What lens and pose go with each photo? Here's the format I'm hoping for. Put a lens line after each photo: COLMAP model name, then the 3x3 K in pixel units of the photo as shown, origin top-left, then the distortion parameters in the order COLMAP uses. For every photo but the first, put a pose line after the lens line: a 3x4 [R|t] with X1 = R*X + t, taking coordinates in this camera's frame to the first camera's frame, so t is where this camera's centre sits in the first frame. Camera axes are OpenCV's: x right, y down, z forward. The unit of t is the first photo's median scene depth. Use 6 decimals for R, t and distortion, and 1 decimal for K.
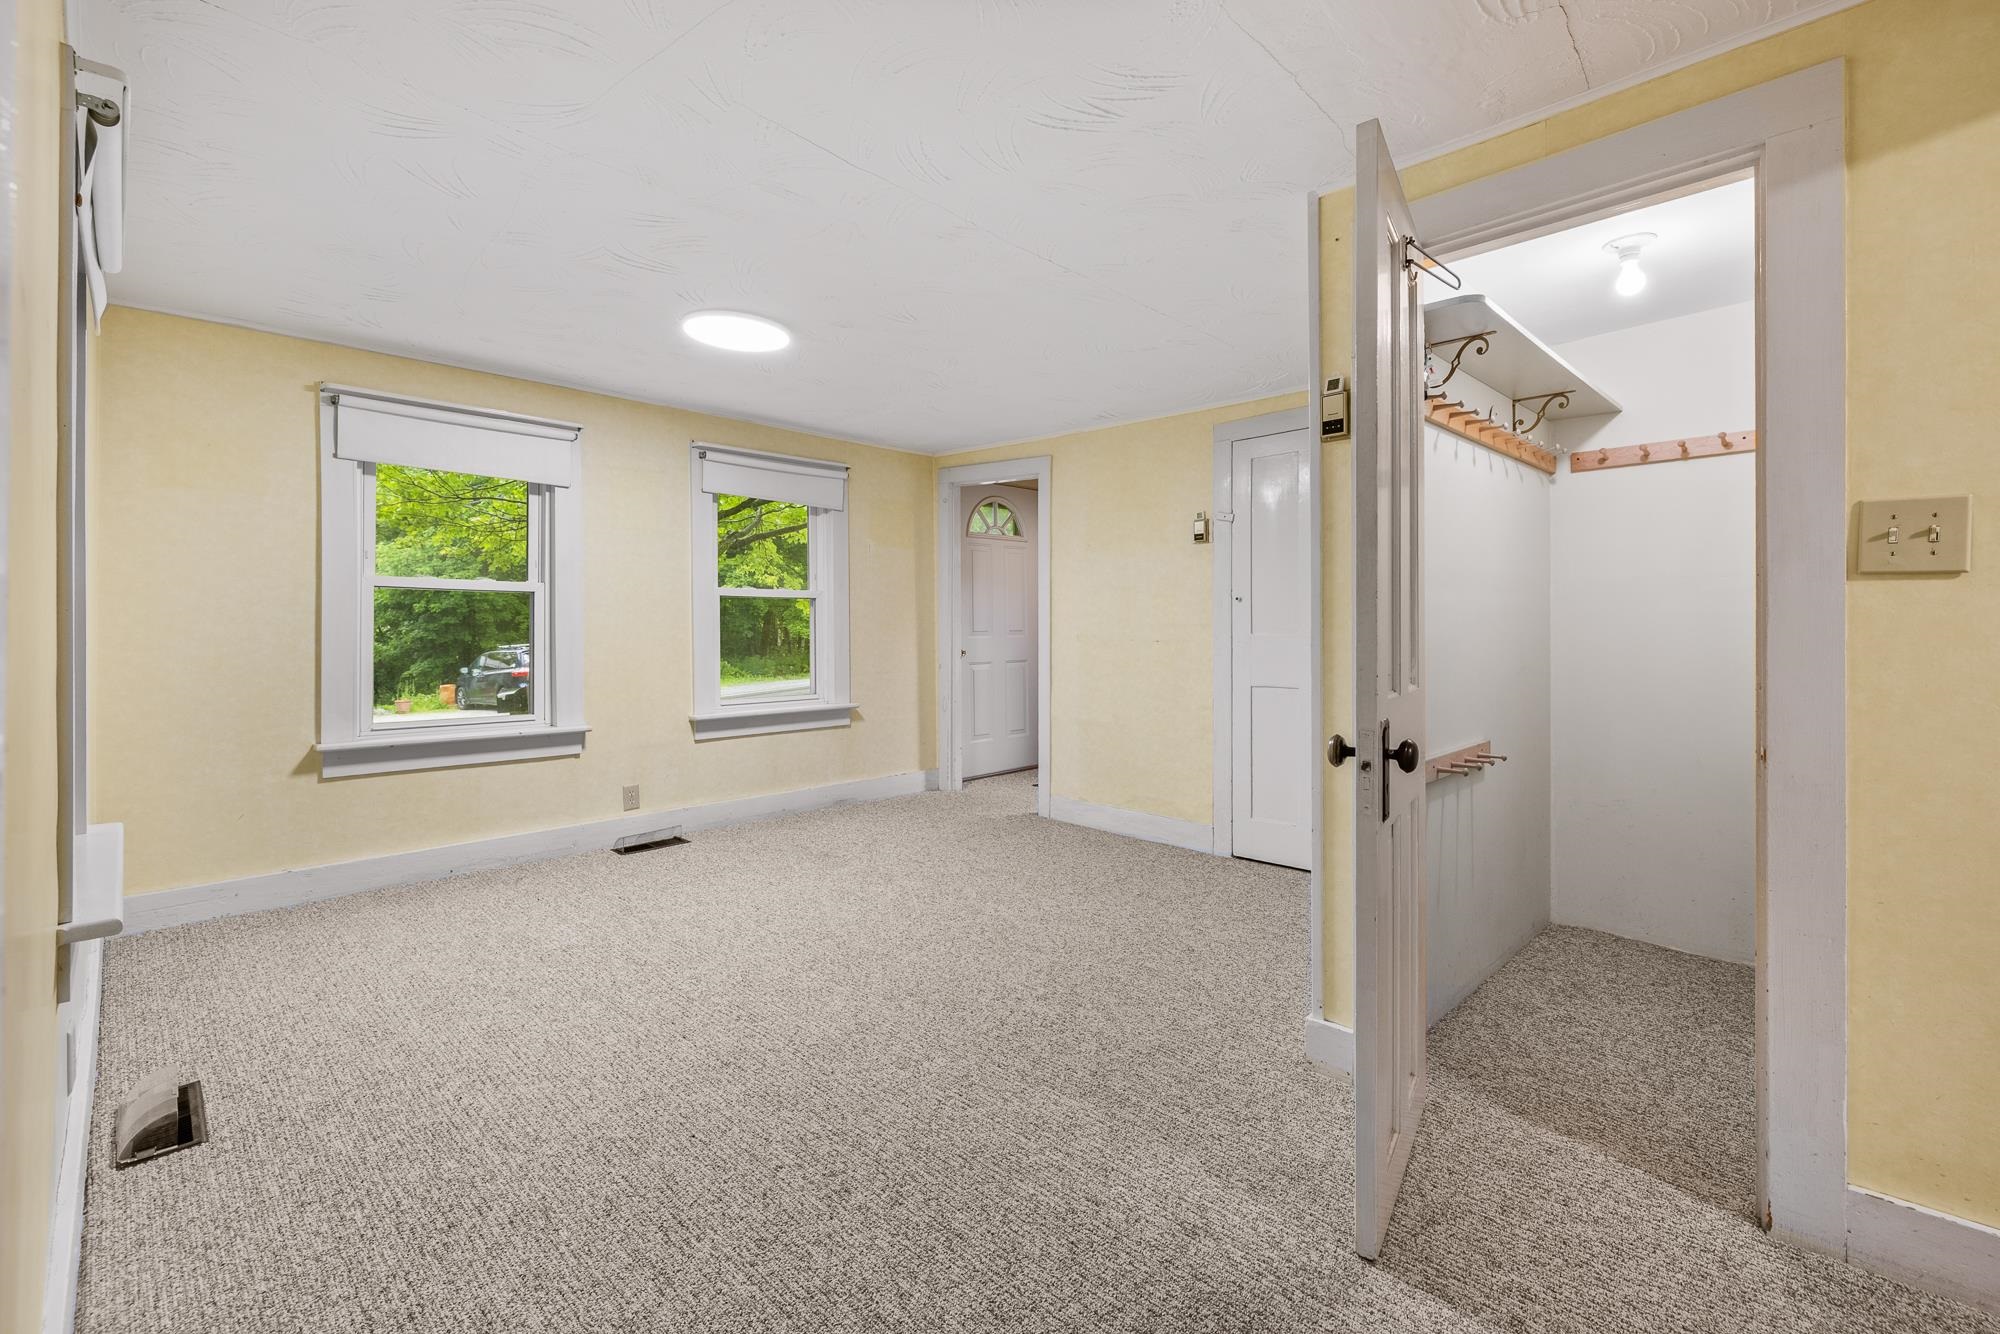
lens RADIAL K [[861.5, 0, 996.7], [0, 861.5, 624.1], [0, 0, 1]] dist [0.000253, 0.000083]
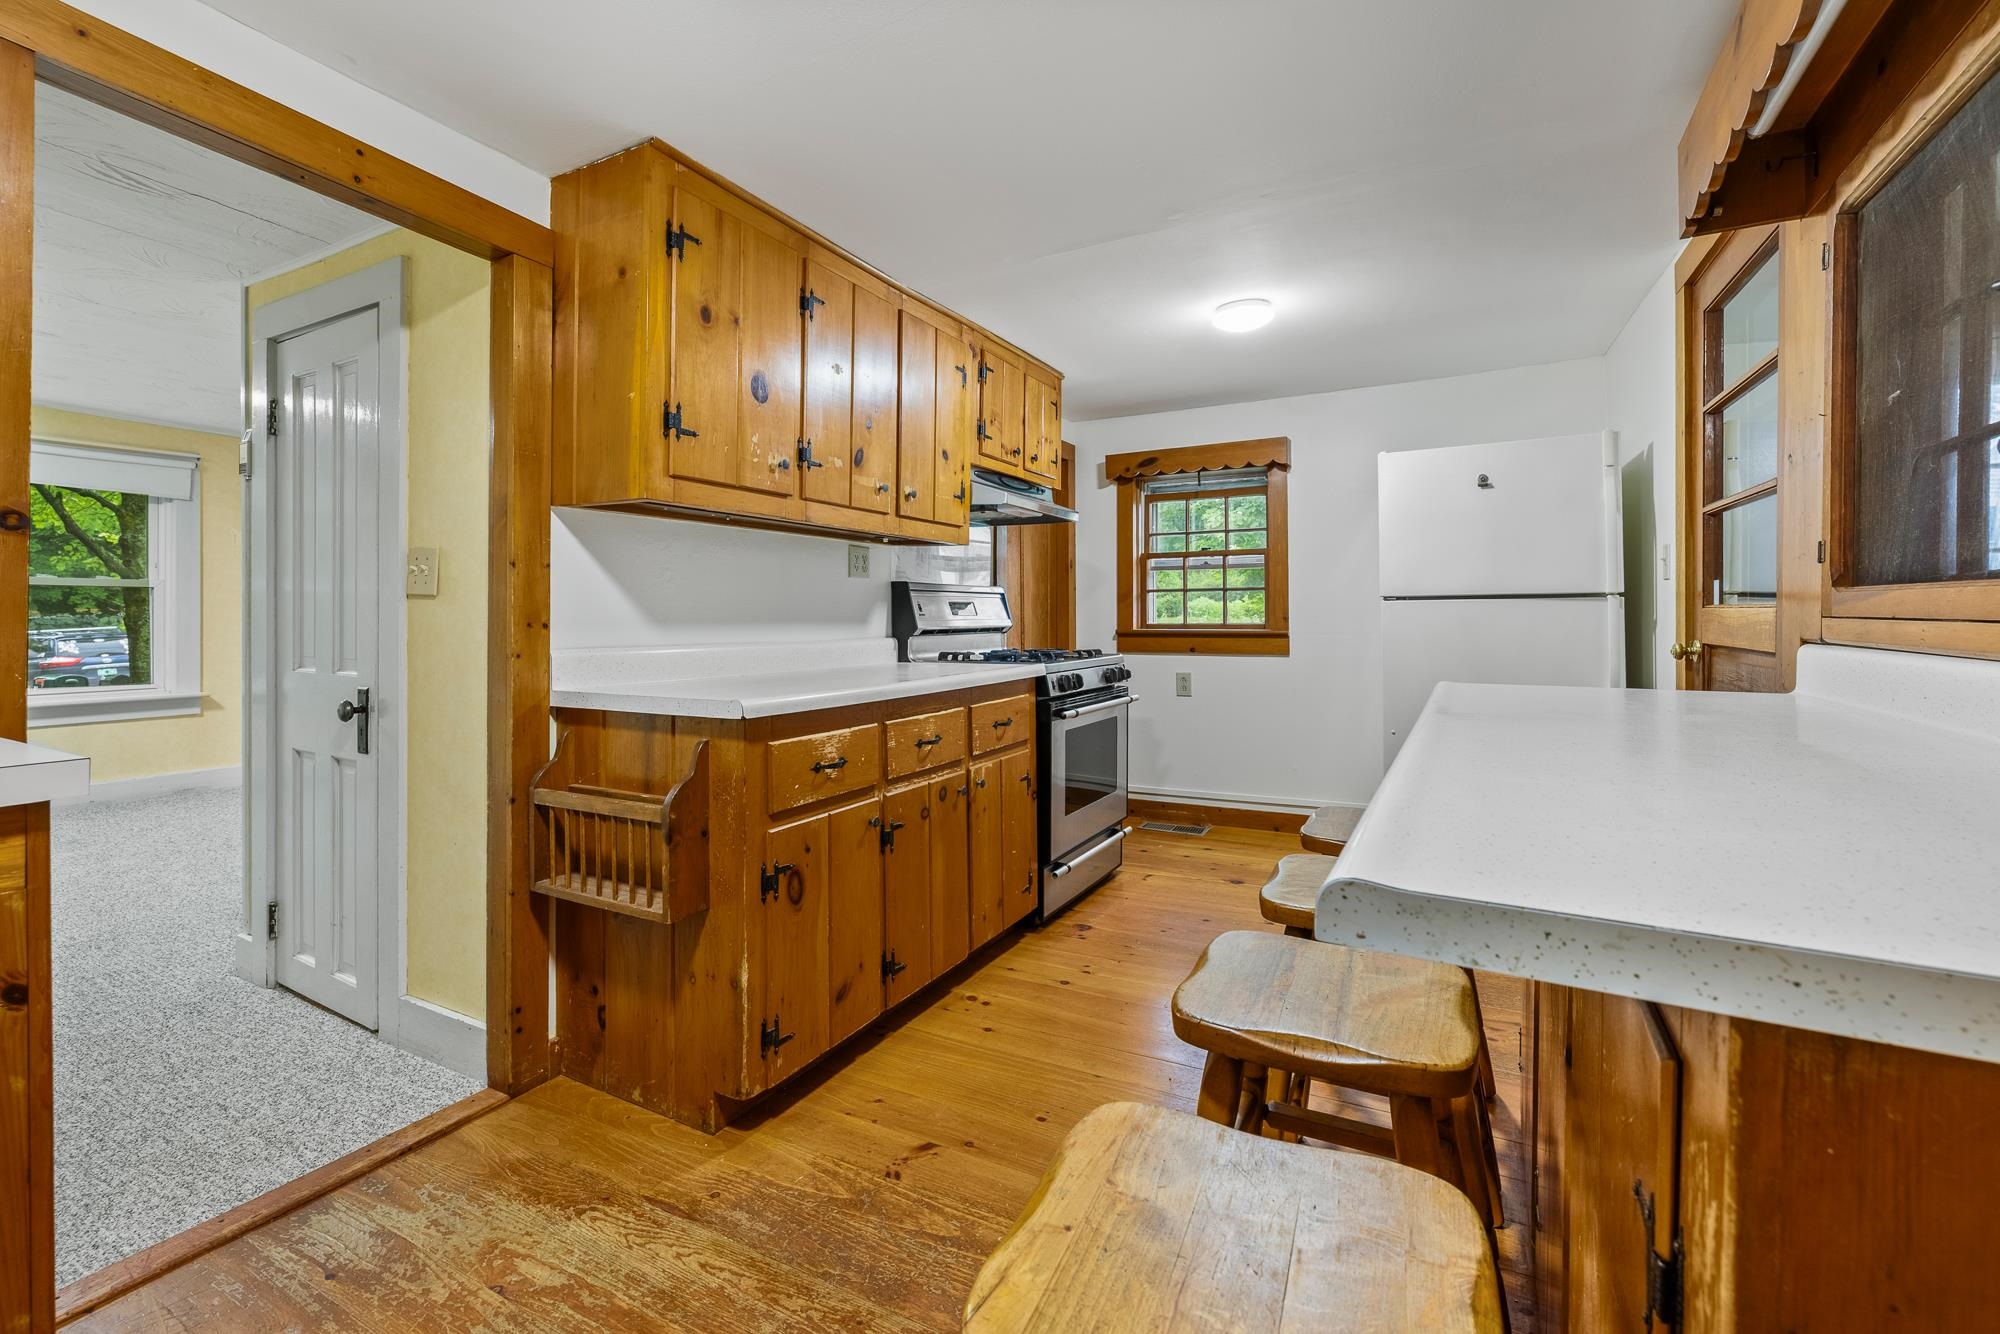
lens RADIAL K [[854.6, 0, 1010.7], [0, 854.6, 616.3], [0, 0, 1]] dist [-0.001880, -0.000318]
pose [[0.958688, 0.008311, 0.284340, 0.774826], [-0.009936, 0.999941, 0.004275, -0.018155], [-0.284287, -0.006923, 0.958714, -0.378160]]
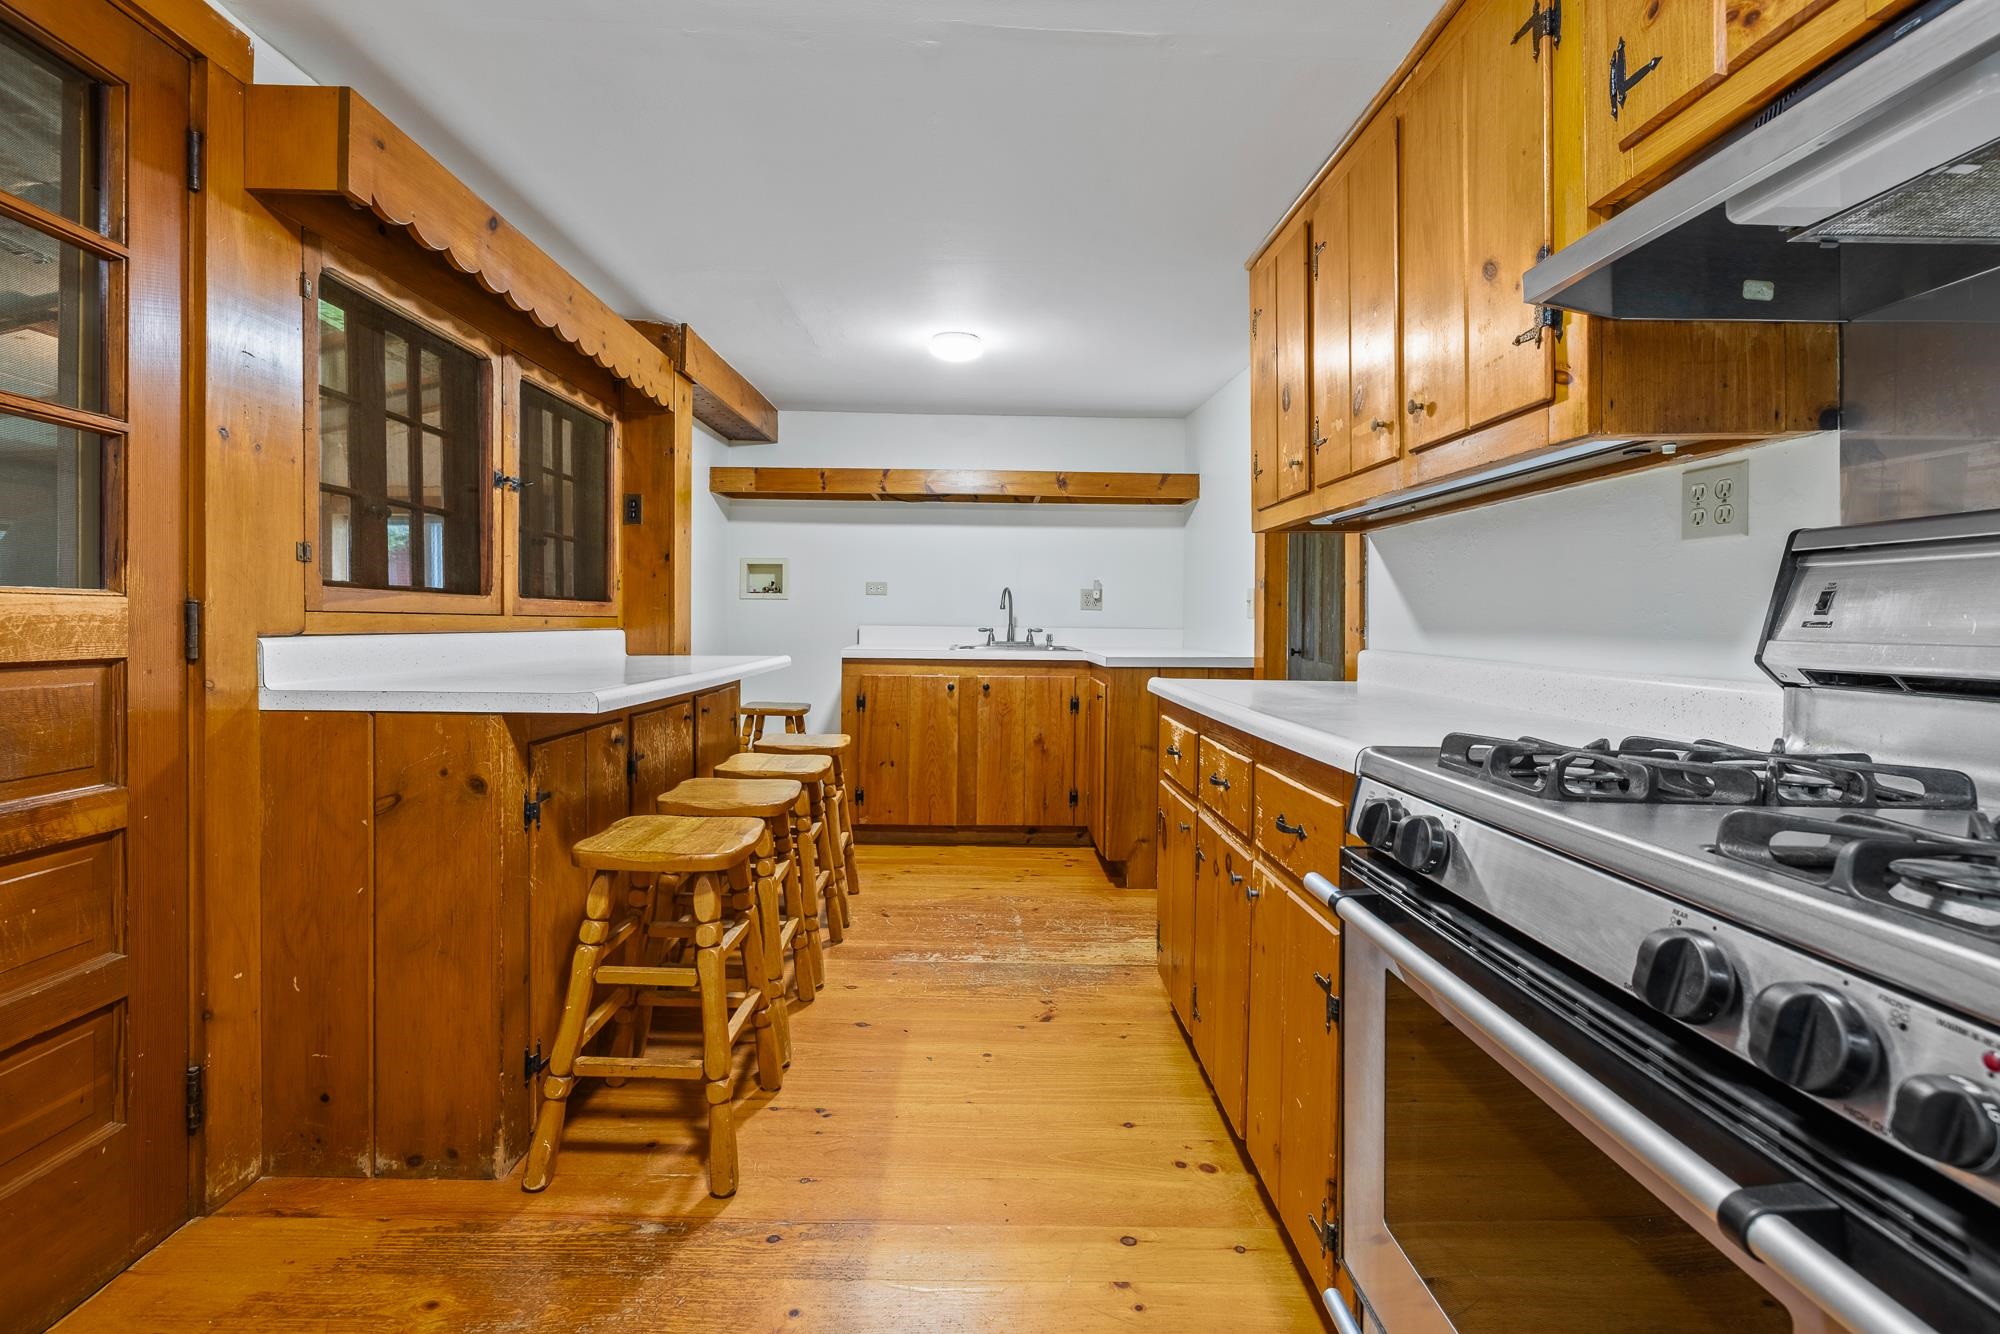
lens RADIAL K [[875.9, 0, 1000.3], [0, 875.9, 632.1], [0, 0, 1]] dist [-0.000219, -0.000012]
pose [[-0.691868, 0.012257, -0.721920, 1.495555], [-0.001256, 0.999834, 0.018178, -0.017452], [0.722023, 0.013484, -0.691737, 0.723364]]
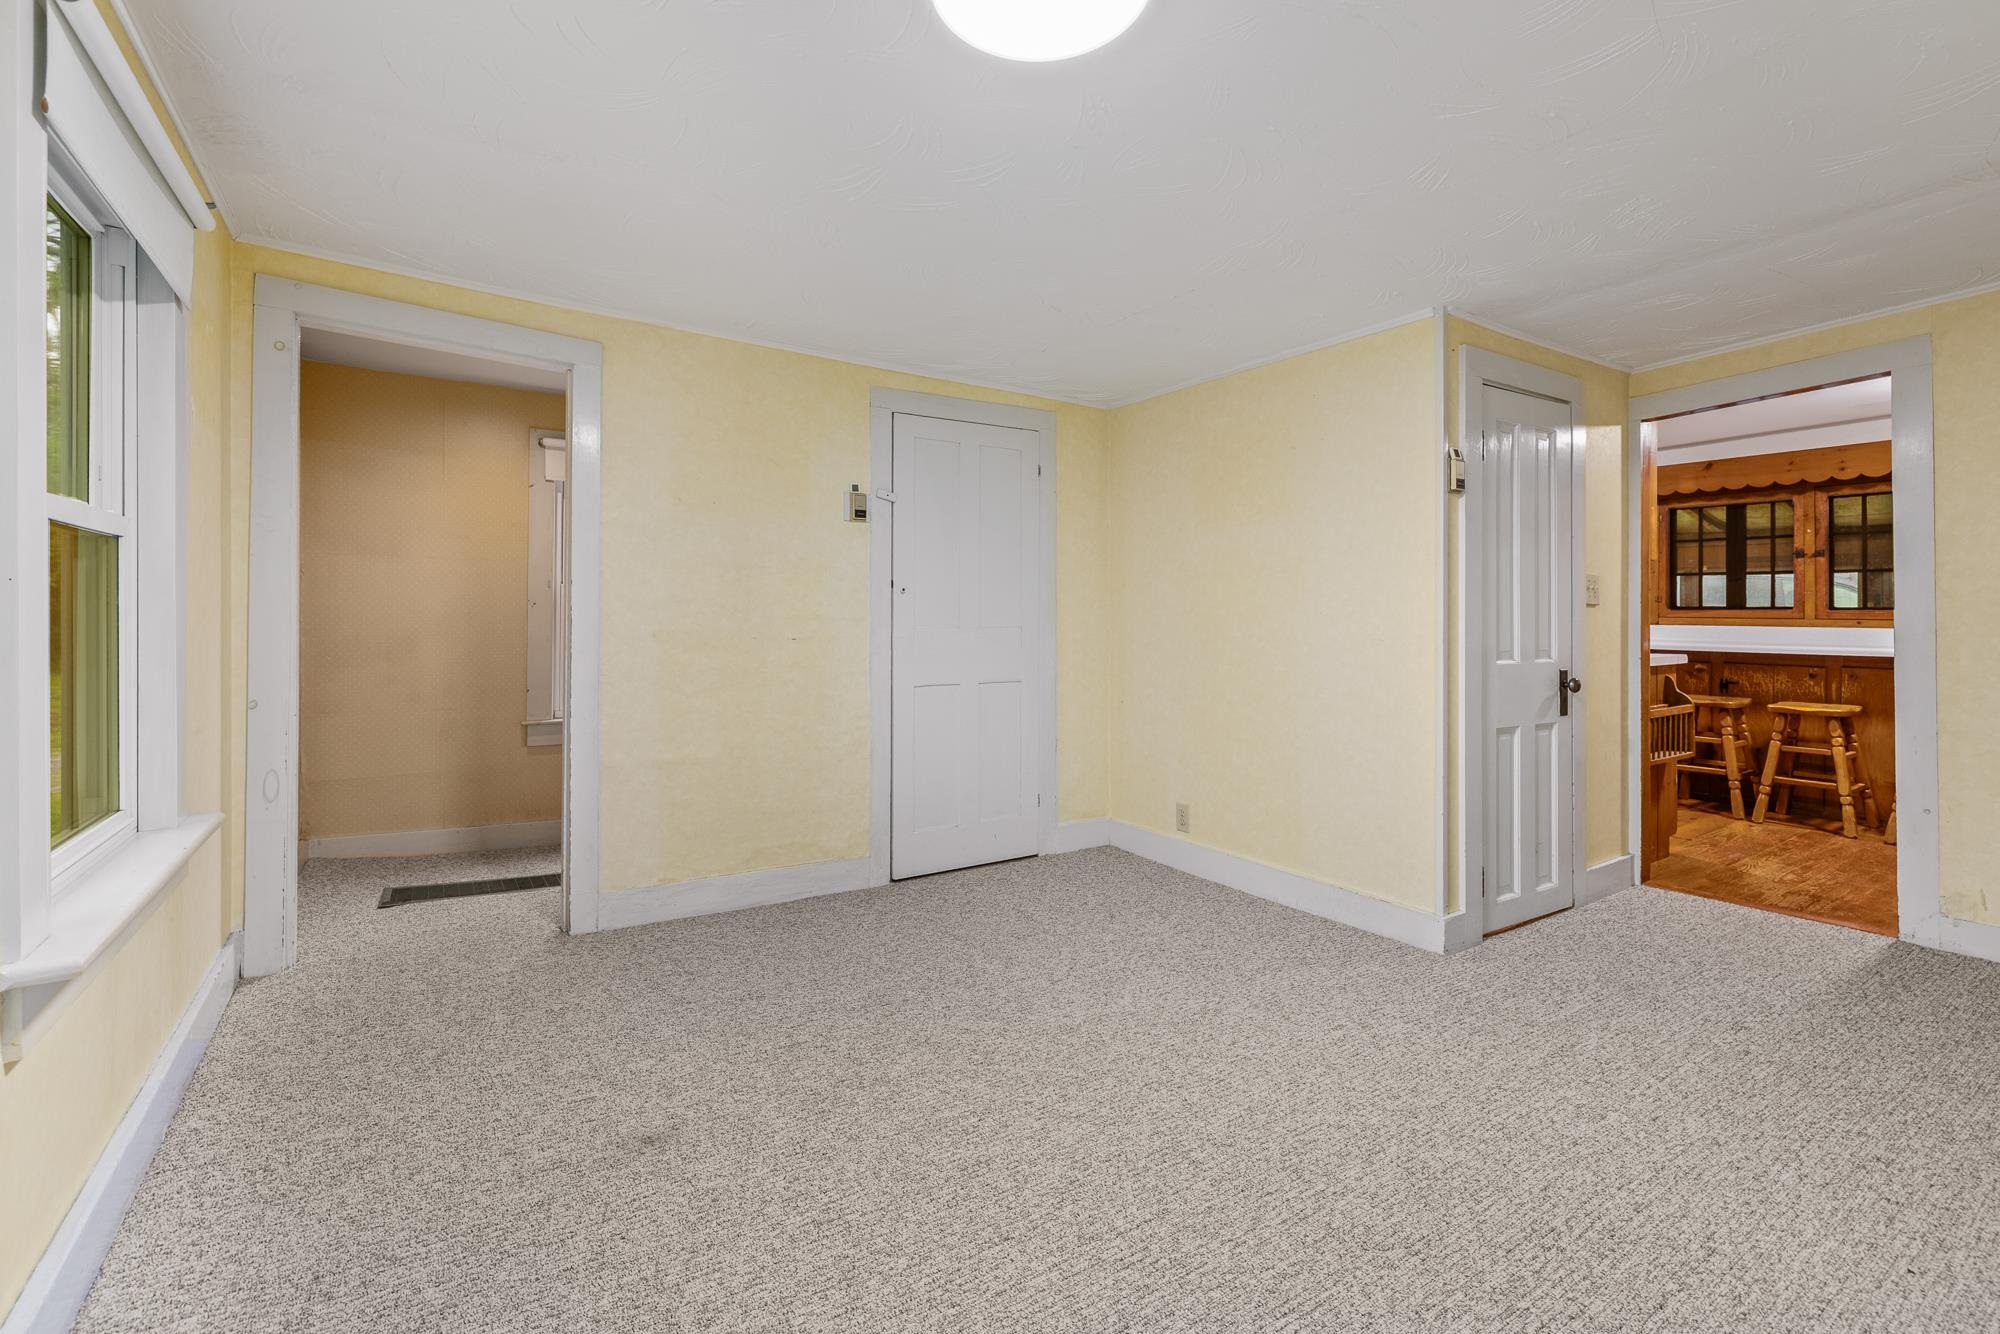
lens RADIAL K [[860.1, 0, 1000.2], [0, 860.1, 603.6], [0, 0, 1]] dist [-0.000800, 0.000029]
pose [[0.231115, 0.017497, 0.972769, -0.774629], [-0.011767, 0.999815, -0.015188, -0.003875], [-0.972855, -0.007937, 0.231278, 0.950878]]
